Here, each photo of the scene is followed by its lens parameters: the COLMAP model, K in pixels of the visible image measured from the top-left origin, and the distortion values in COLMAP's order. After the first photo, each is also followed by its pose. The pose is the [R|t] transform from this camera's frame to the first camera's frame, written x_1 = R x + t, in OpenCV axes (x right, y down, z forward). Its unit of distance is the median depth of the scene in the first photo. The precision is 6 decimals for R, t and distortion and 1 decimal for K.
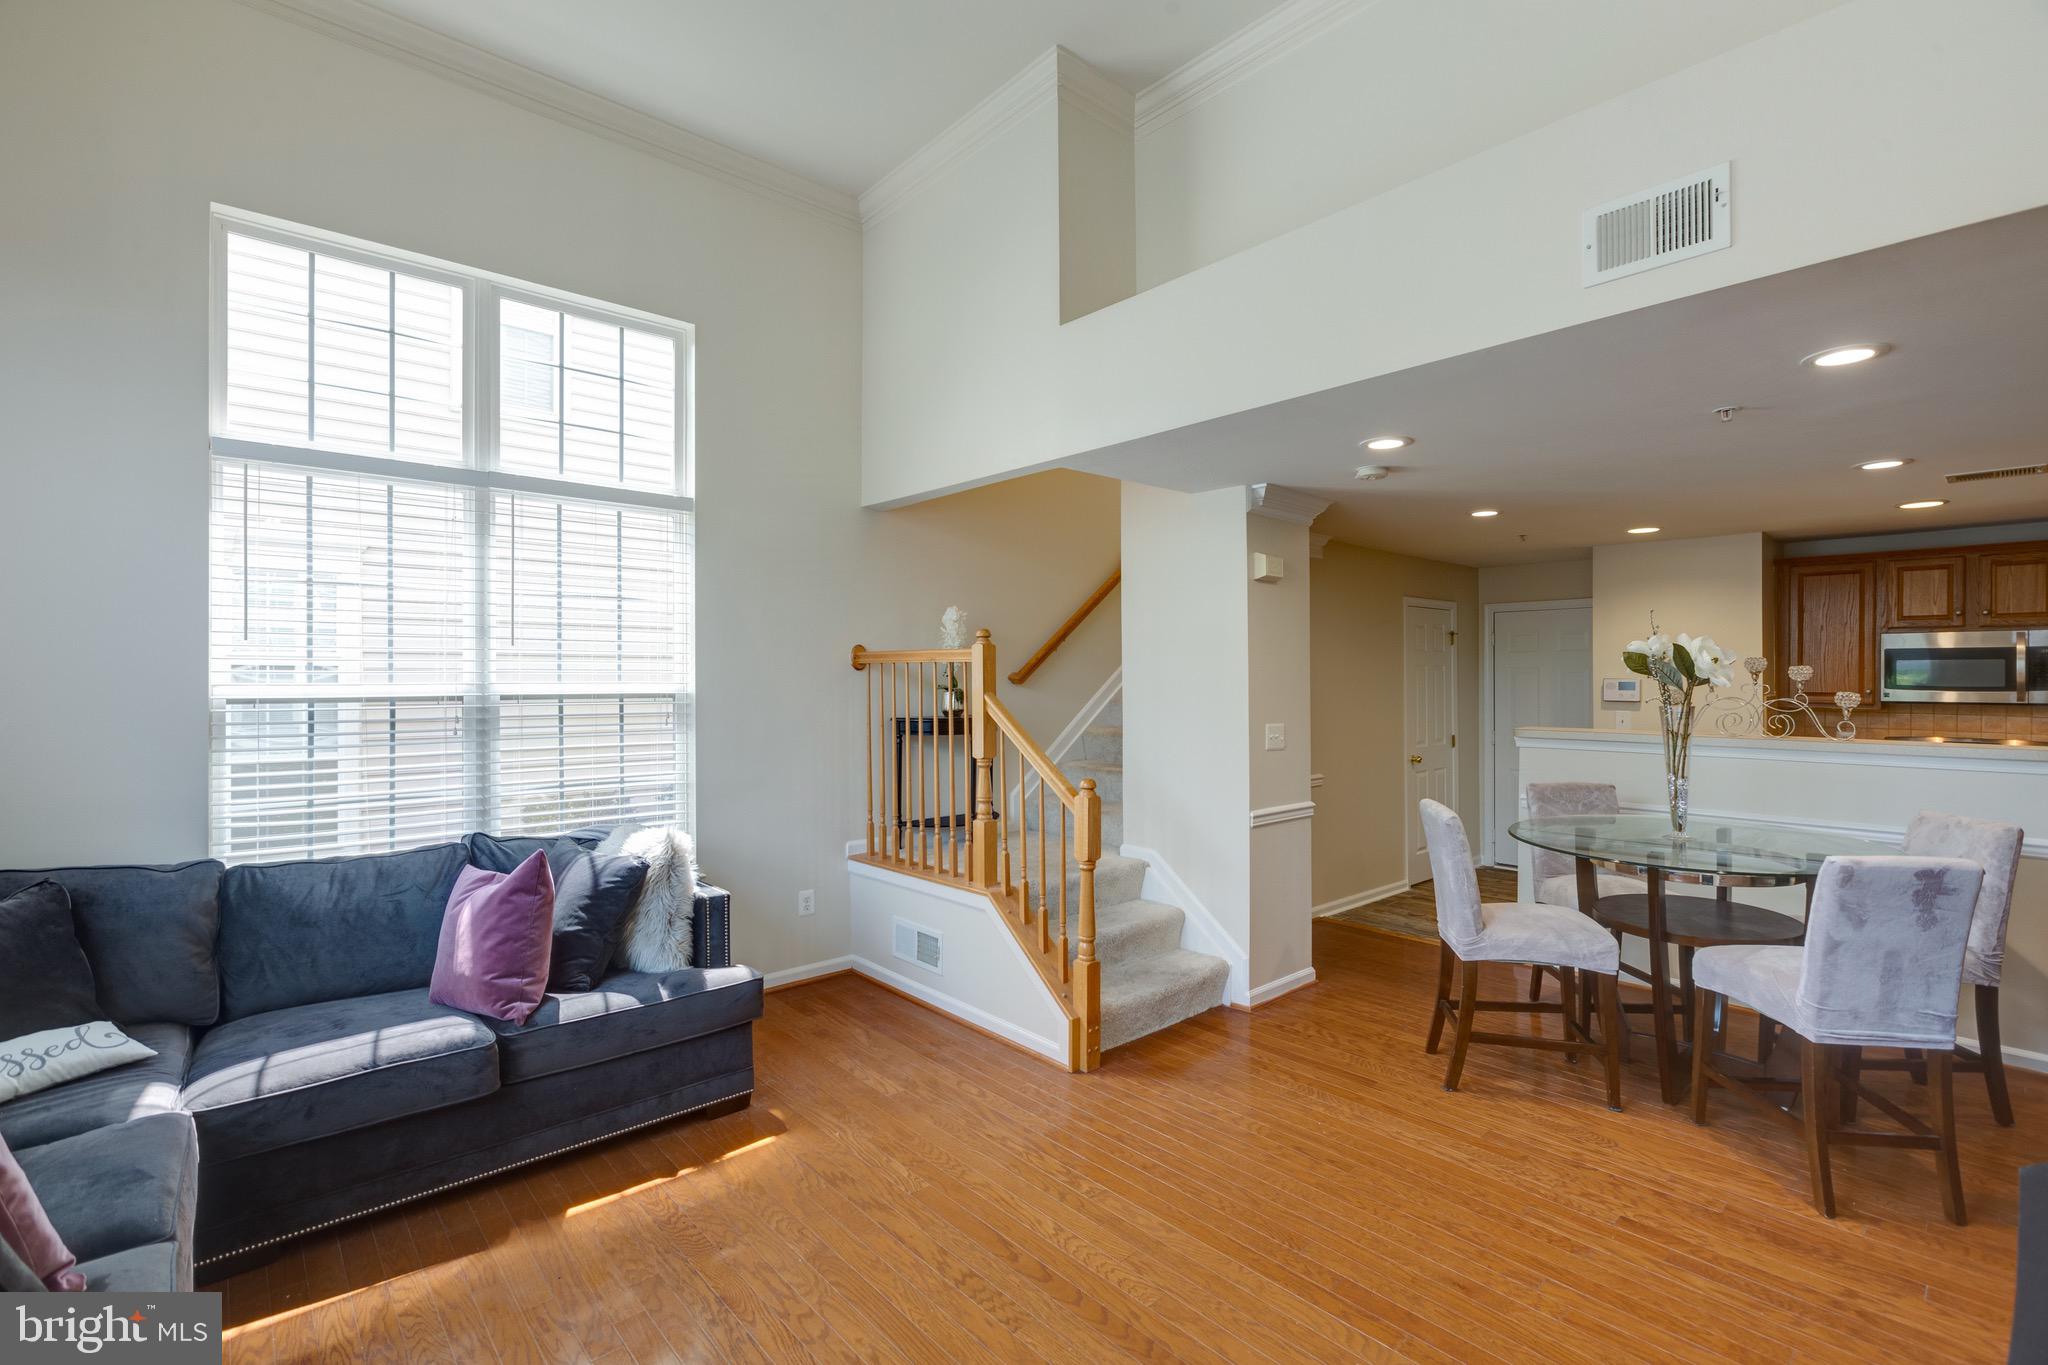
lens RADIAL K [[917.3, 0, 1026.6], [0, 917.3, 679.4], [0, 0, 1]] dist [-0.004811, -0.001315]
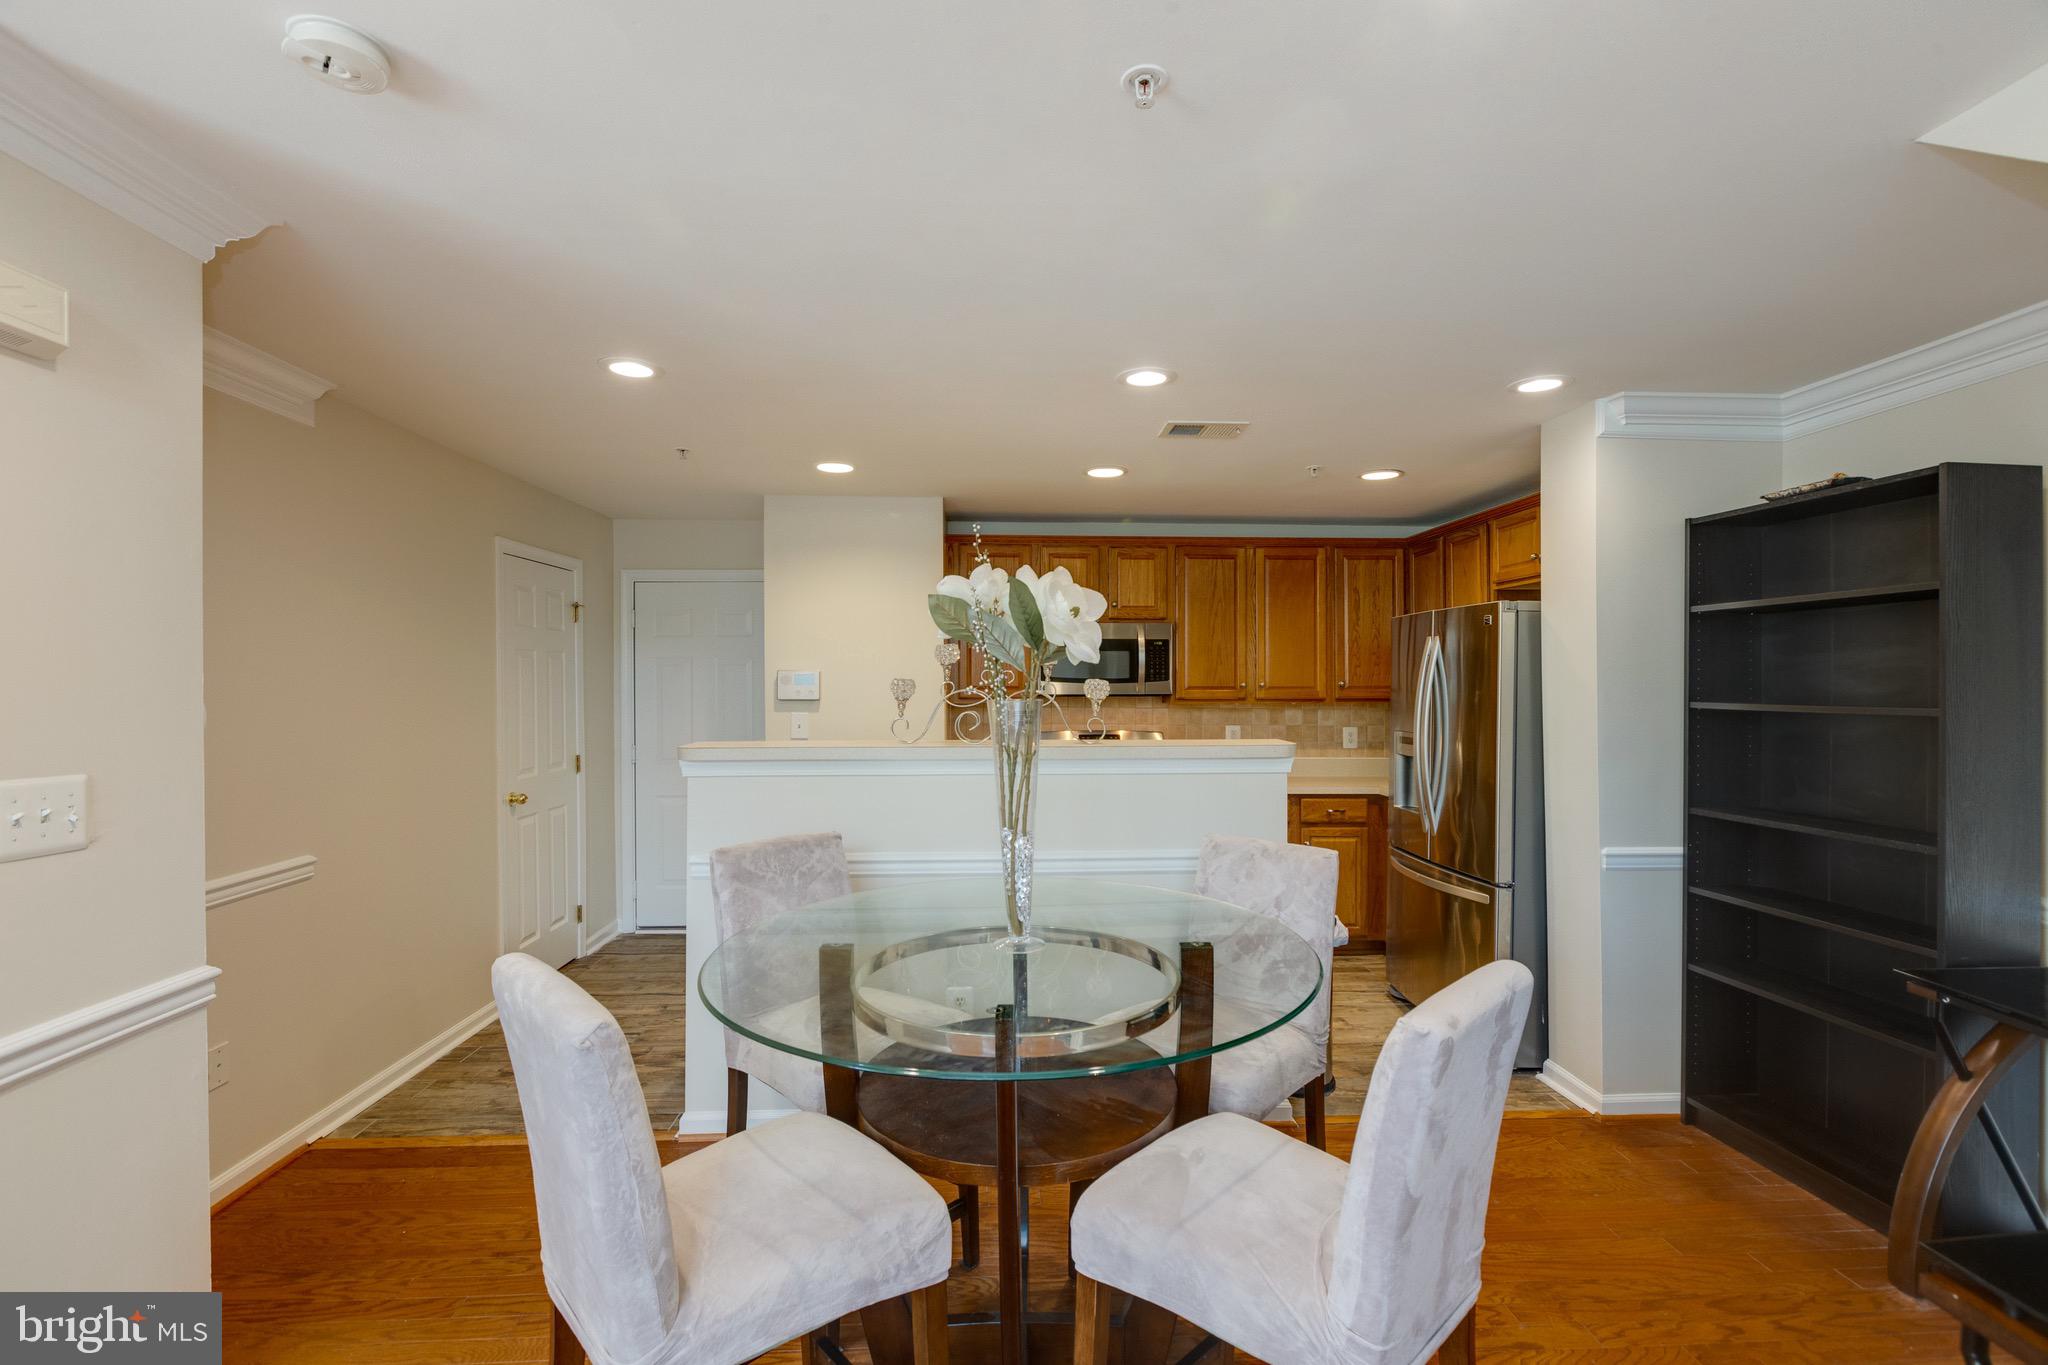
lens RADIAL K [[917.3, 0, 1026.6], [0, 917.3, 679.4], [0, 0, 1]] dist [-0.004811, -0.001315]
pose [[0.630165, 0.000993, 0.776460, 0.246765], [0.004391, 0.999979, -0.004843, 0.016147], [-0.776449, 0.006461, 0.630147, 0.521882]]
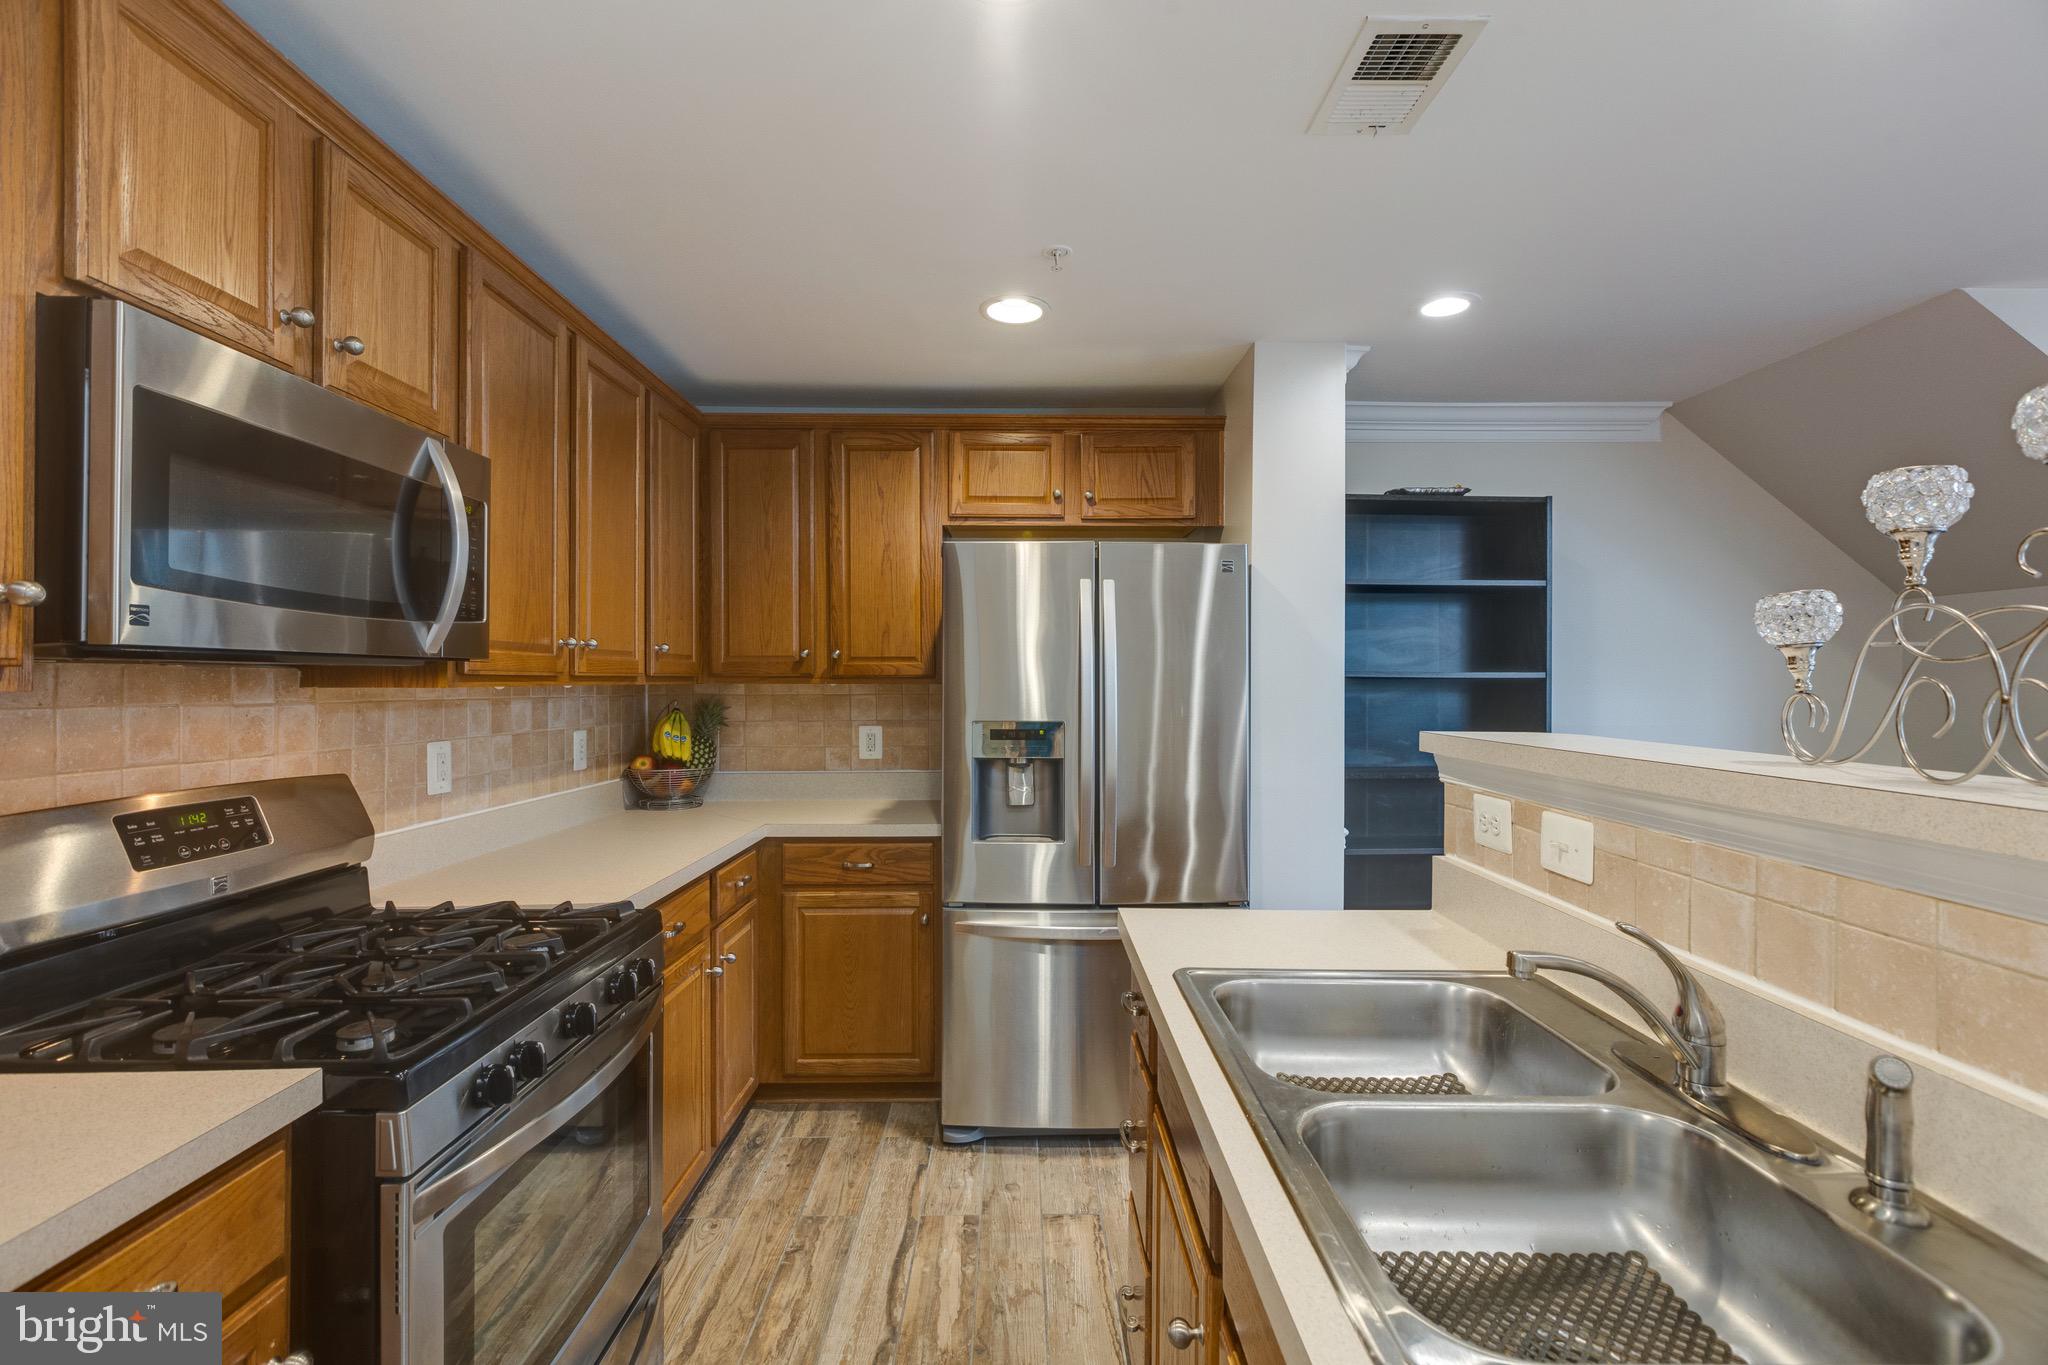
lens RADIAL K [[909.5, 0, 1022.9], [0, 909.5, 679.8], [0, 0, 1]] dist [0.002479, 0.000211]
pose [[-0.751055, -0.002692, 0.660234, 0.829919], [-0.001767, 0.999996, 0.002067, 0.038494], [-0.660237, 0.000386, -0.751057, 1.280369]]
